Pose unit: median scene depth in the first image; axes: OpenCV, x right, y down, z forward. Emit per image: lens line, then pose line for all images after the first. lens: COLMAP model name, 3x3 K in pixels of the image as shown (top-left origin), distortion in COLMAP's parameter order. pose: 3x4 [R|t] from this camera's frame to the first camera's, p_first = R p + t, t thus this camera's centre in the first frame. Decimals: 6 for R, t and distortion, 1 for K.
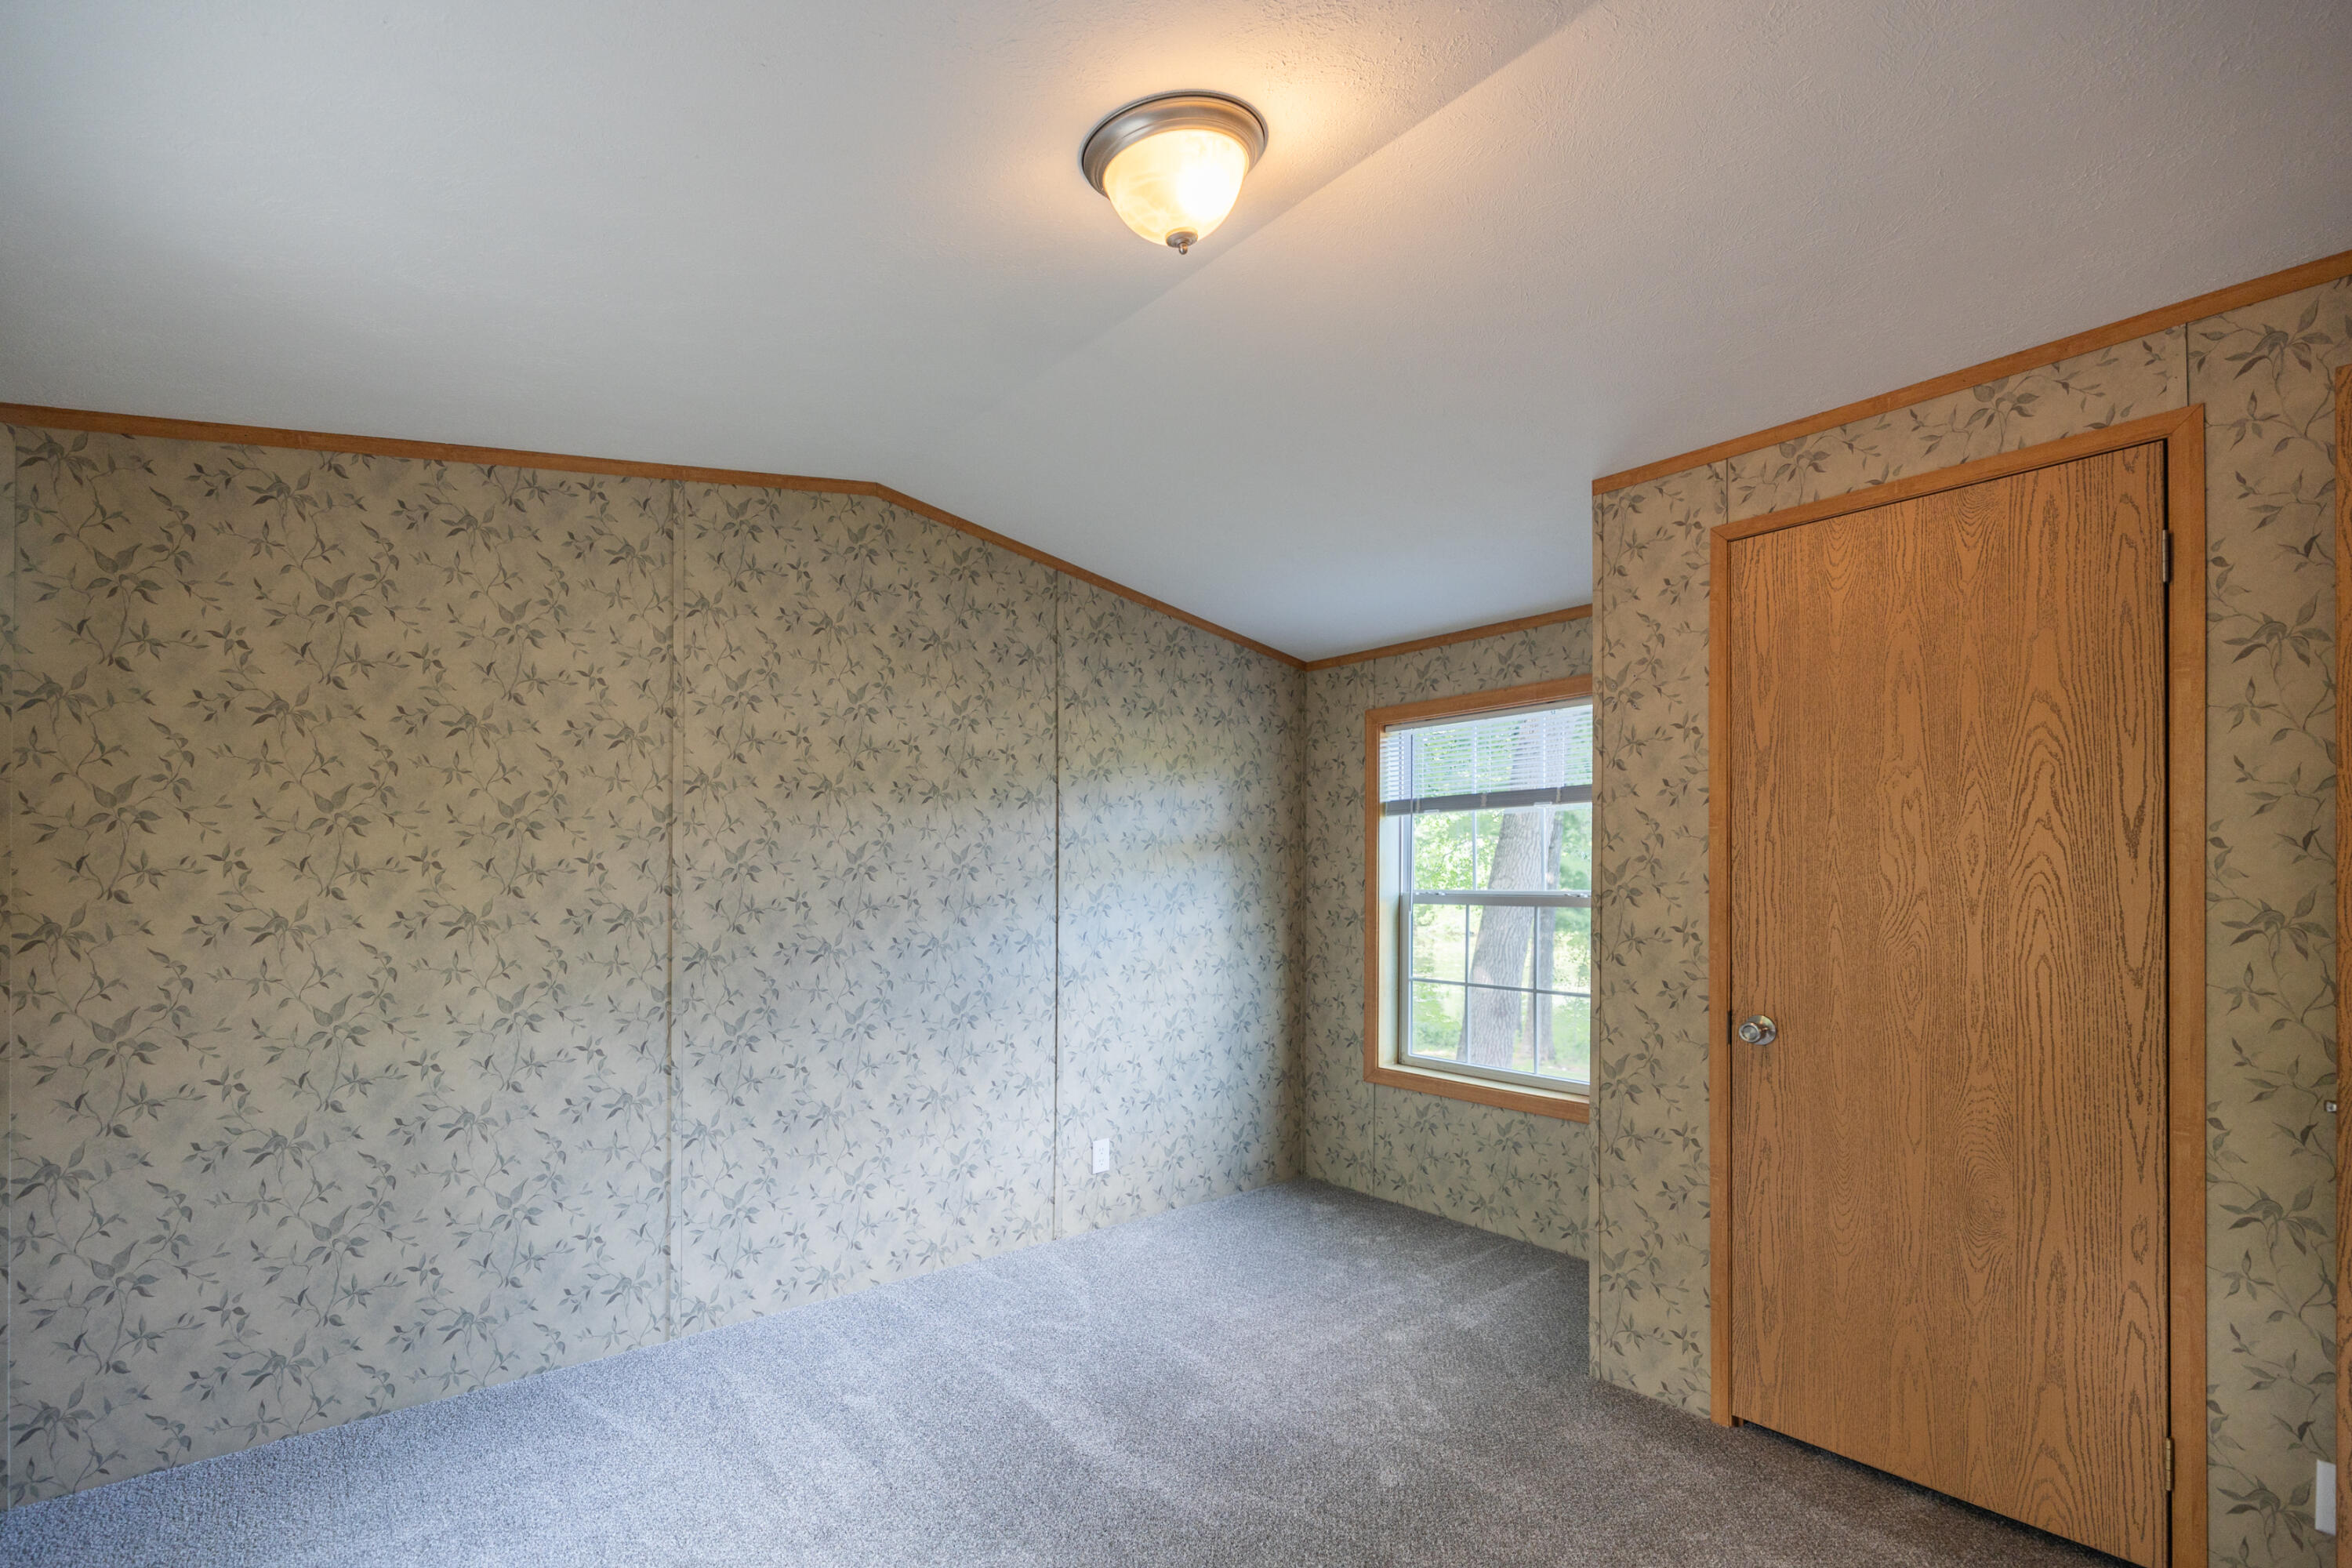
lens RADIAL K [[1041.1, 0, 1178.4], [0, 1041.1, 863.5], [0, 0, 1]] dist [-0.000238, -0.000028]
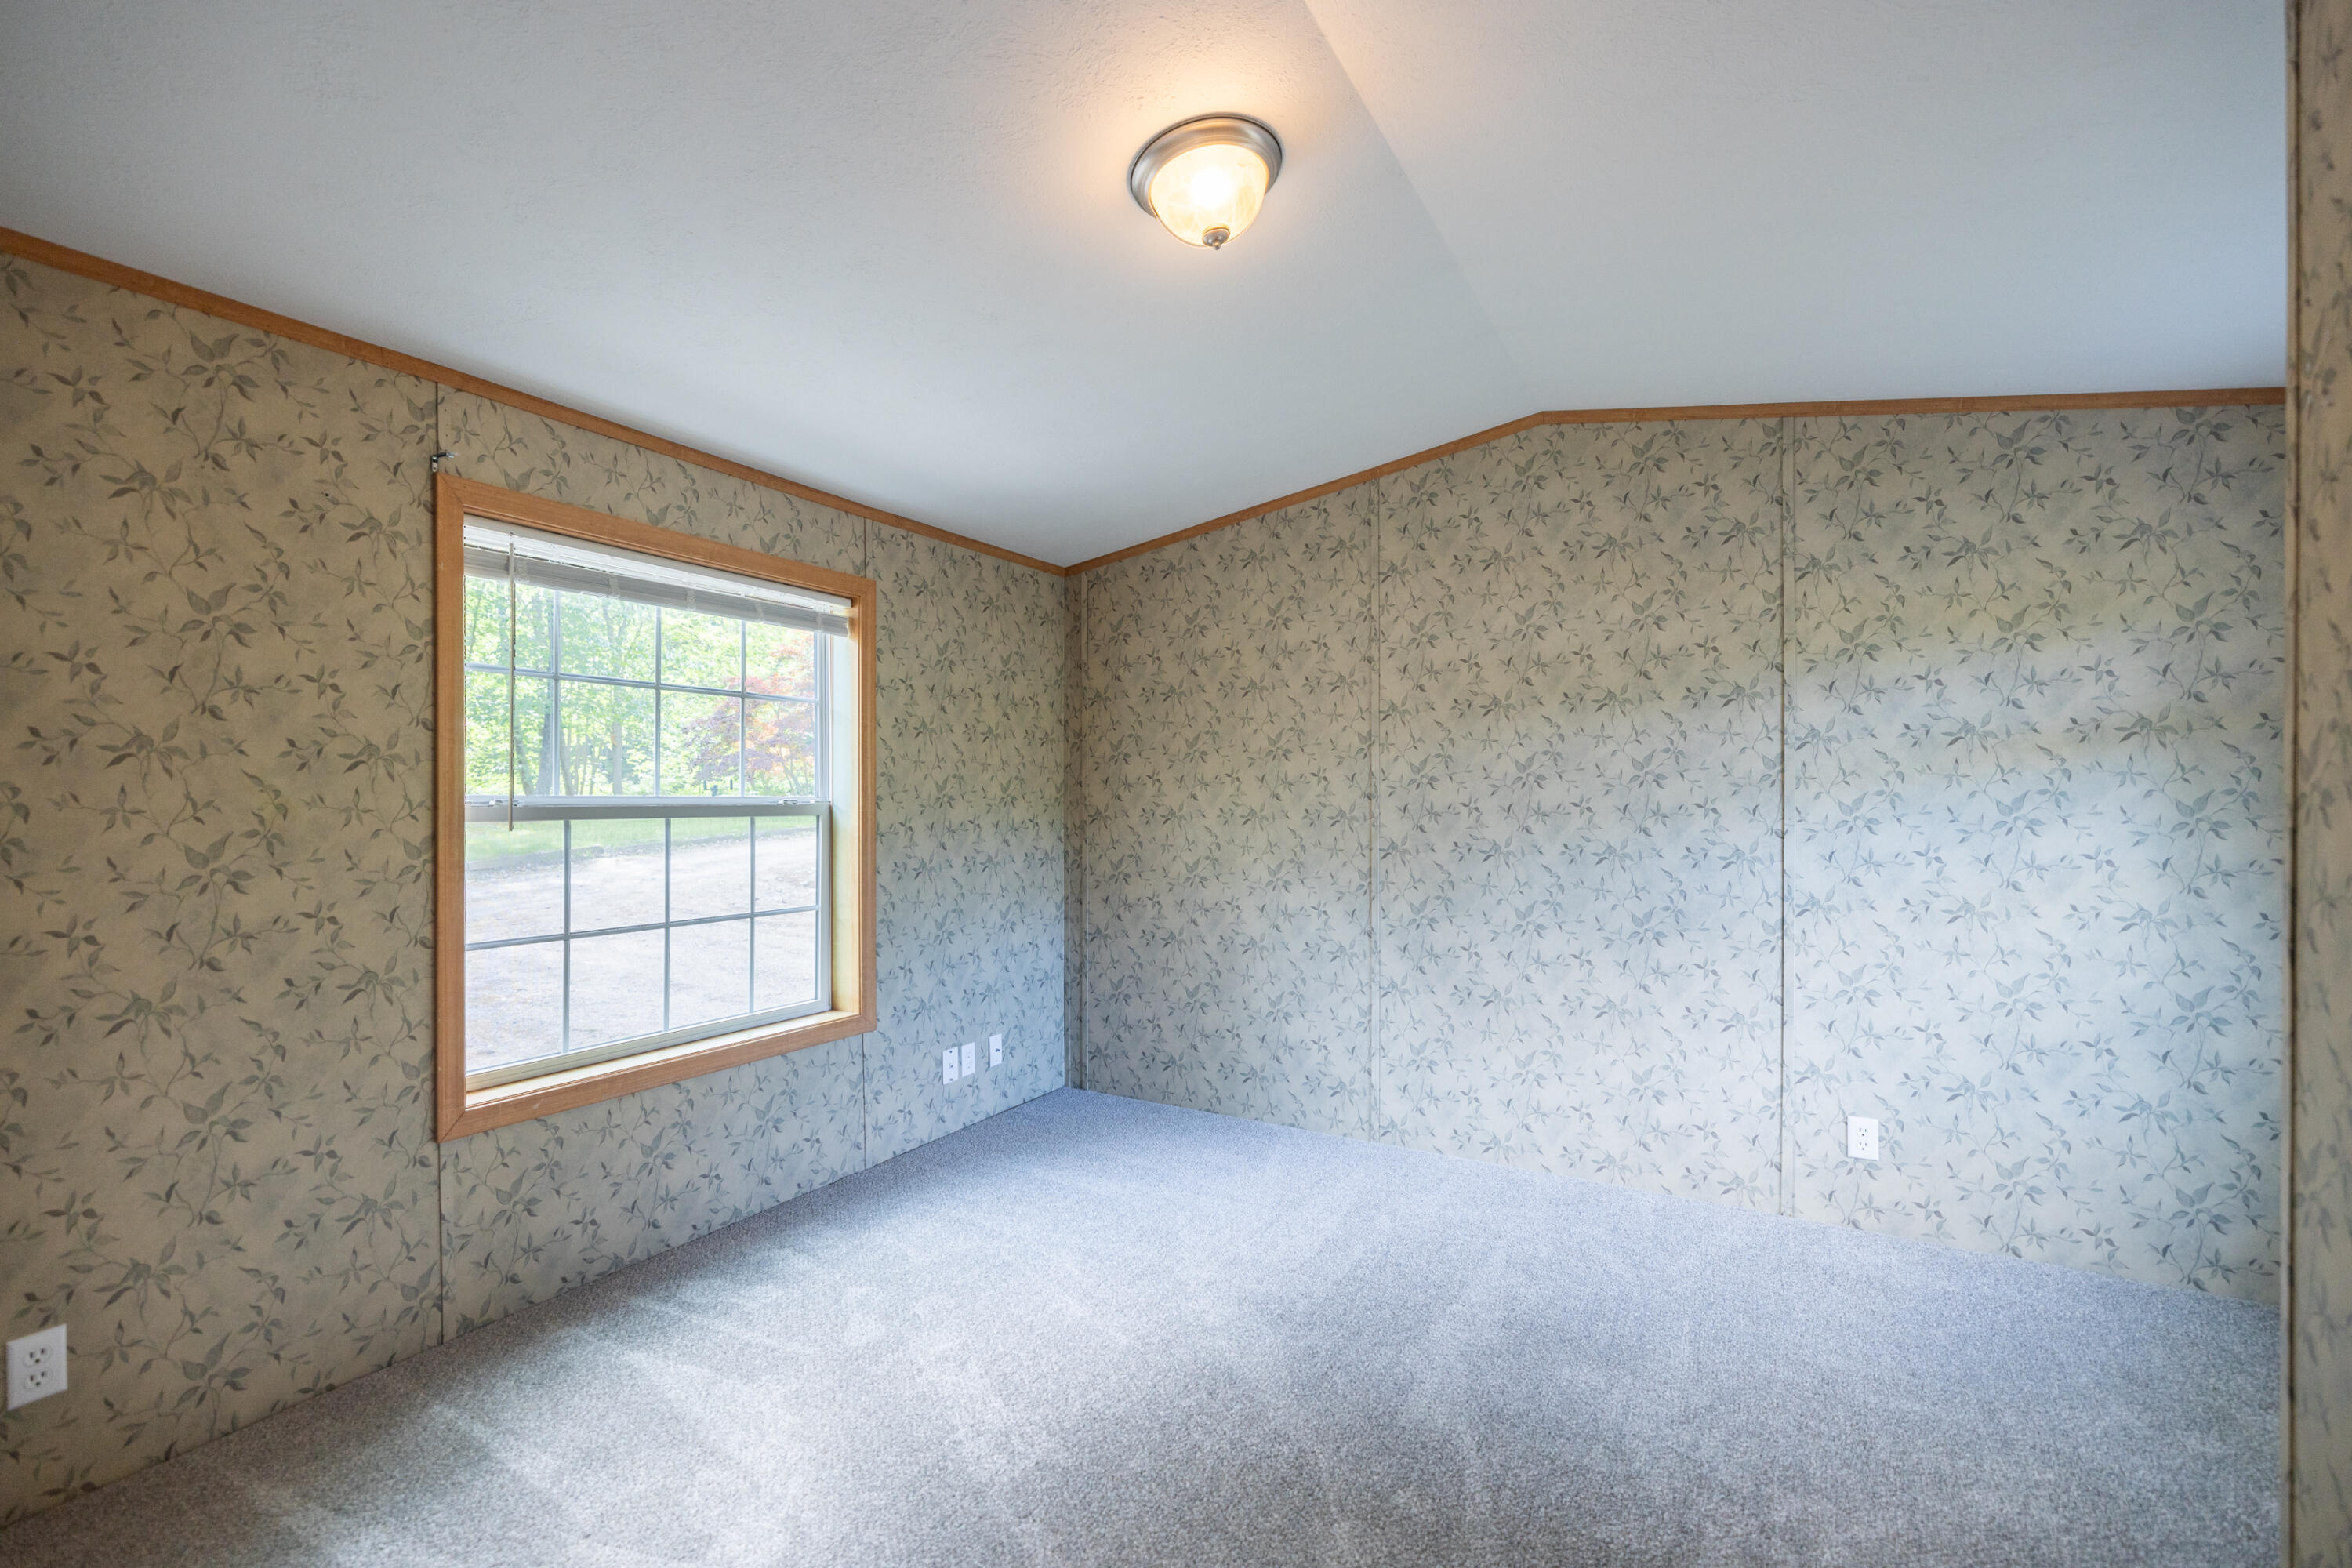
lens RADIAL K [[1037.3, 0, 1173.8], [0, 1037.3, 786.8], [0, 0, 1]] dist [0.001020, 0.000320]
pose [[0.341247, -0.009951, -0.939921, 0.584496], [0.012288, 0.999906, -0.006125, 0.016932], [0.939893, -0.009460, 0.341337, 0.294989]]
